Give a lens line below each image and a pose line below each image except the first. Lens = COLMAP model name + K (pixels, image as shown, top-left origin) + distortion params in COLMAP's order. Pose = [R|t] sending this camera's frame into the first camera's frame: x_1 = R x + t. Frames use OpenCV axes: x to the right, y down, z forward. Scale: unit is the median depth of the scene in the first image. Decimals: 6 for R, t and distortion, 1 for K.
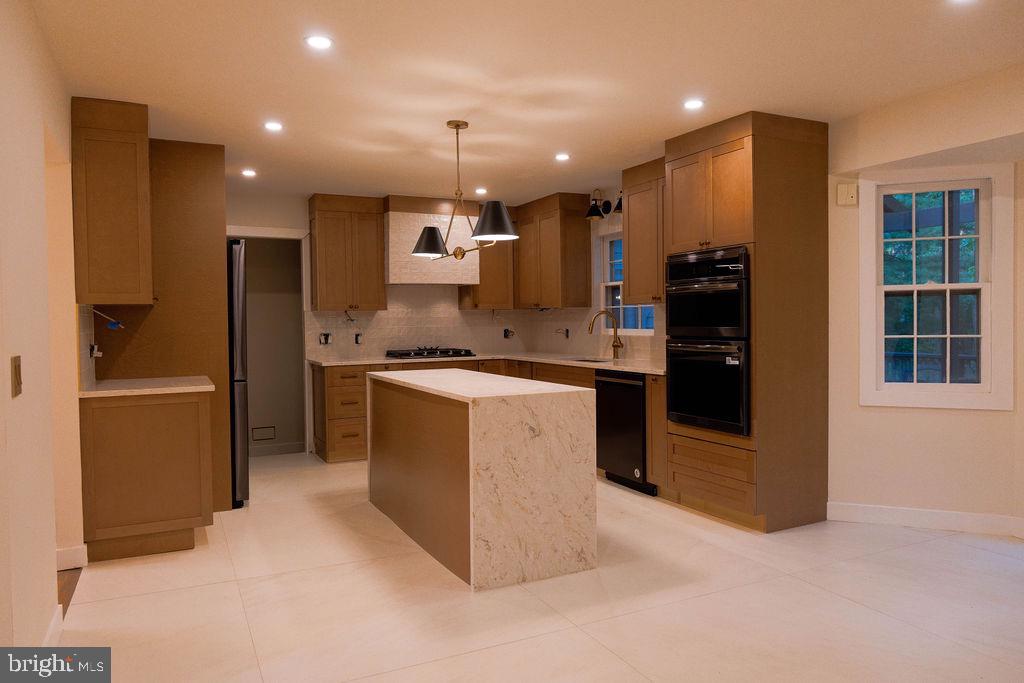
lens RADIAL K [[690.5, 0, 512.0], [0, 690.5, 341.5], [0, 0, 1]] dist [-0.017353, 0.000838]
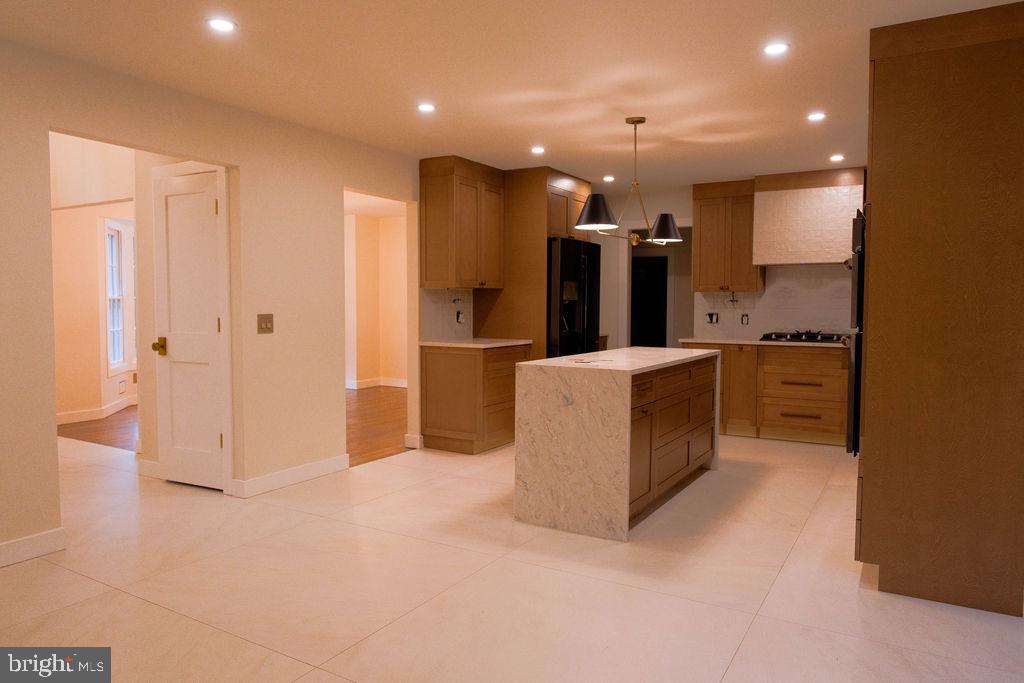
lens RADIAL K [[690.5, 0, 512.0], [0, 690.5, 341.5], [0, 0, 1]] dist [-0.017353, 0.000838]
pose [[0.541436, 0.061916, -0.838459, 0.720383], [-0.037681, 0.998070, 0.049370, -0.013676], [0.839897, 0.004863, 0.542724, 0.241909]]
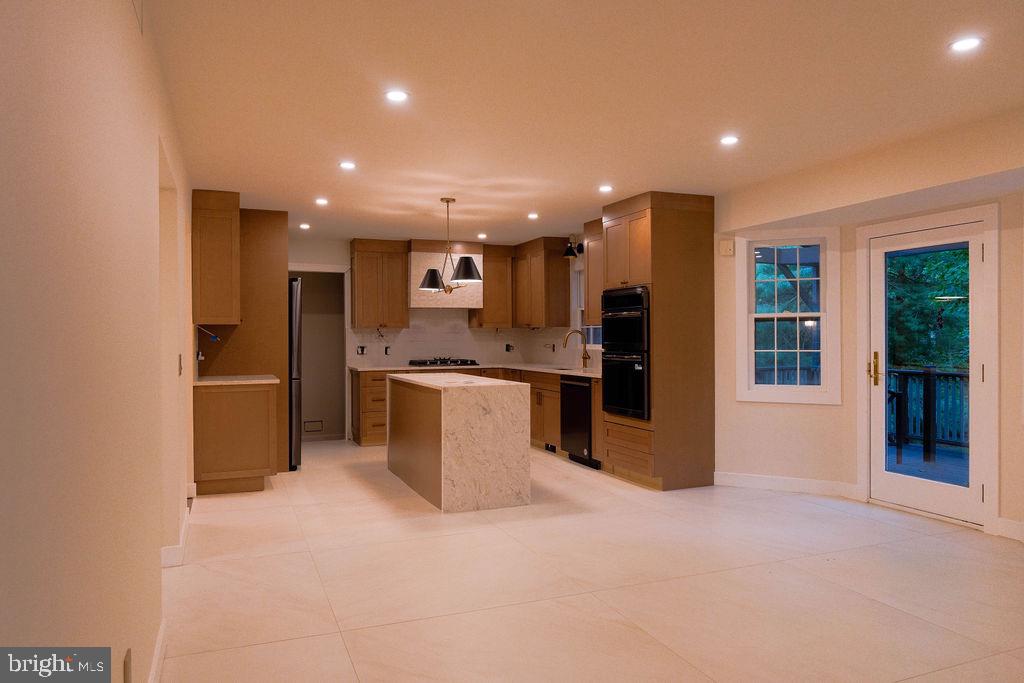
lens RADIAL K [[690.5, 0, 512.0], [0, 690.5, 341.5], [0, 0, 1]] dist [-0.017353, 0.000838]
pose [[0.997471, 0.008023, -0.070615, 0.152083], [-0.009726, 0.999669, -0.023807, 0.011493], [0.070401, 0.024434, 0.997220, -0.398232]]
